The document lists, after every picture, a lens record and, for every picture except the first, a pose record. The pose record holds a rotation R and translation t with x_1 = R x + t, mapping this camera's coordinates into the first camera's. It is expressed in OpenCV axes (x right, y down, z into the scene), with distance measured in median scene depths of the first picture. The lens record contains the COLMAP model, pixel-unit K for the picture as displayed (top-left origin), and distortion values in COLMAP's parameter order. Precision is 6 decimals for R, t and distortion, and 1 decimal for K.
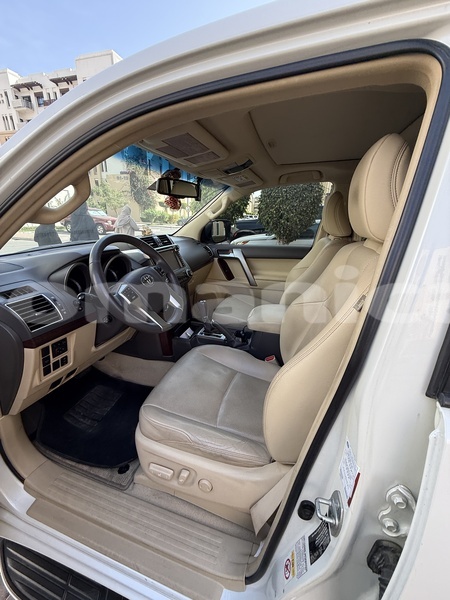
lens RADIAL K [[239.2, 0, 225.0], [0, 239.2, 300.0], [0, 0, 1]] dist [-0.000410, -0.000544]
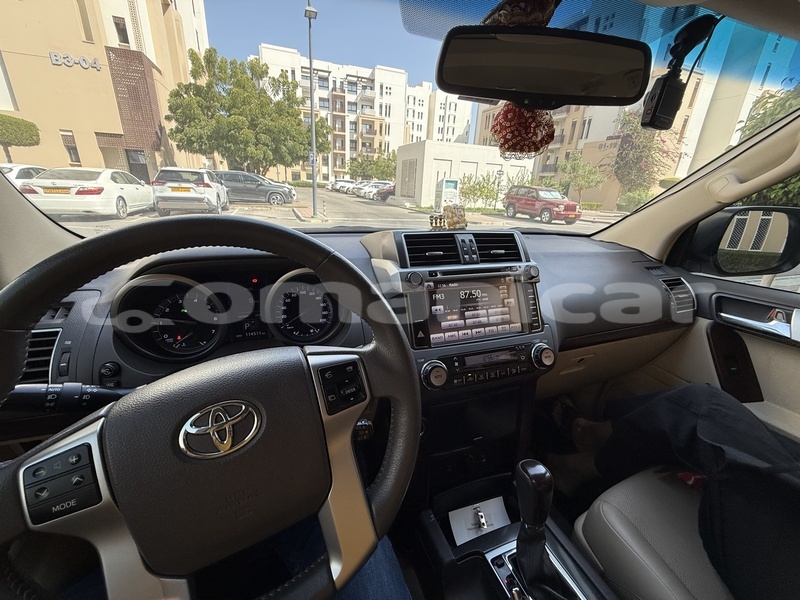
lens RADIAL K [[318.9, 0, 398.1], [0, 318.9, 300.2], [0, 0, 1]] dist [-0.000410, -0.000544]
pose [[0.611615, 0.268361, -0.744251, 0.023906], [-0.292837, 0.950690, 0.102149, -0.123192], [0.734965, 0.155468, 0.660042, 0.400702]]
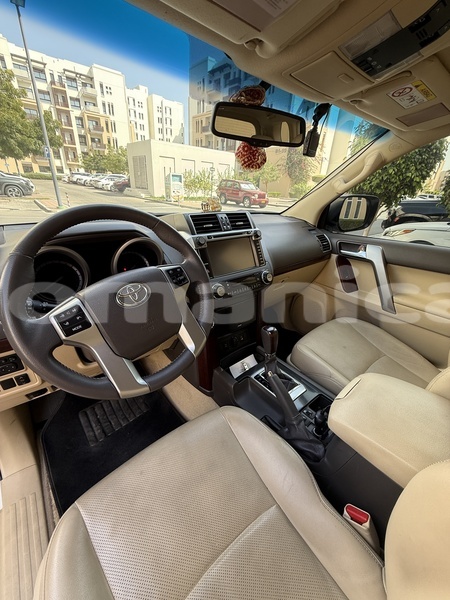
lens RADIAL K [[239.2, 0, 225.0], [0, 239.2, 300.0], [0, 0, 1]] dist [-0.000410, -0.000544]
pose [[0.841641, 0.250216, -0.478574, 0.054595], [-0.207467, 0.967992, 0.141242, -0.086665], [0.498596, -0.019587, 0.866613, 0.283666]]
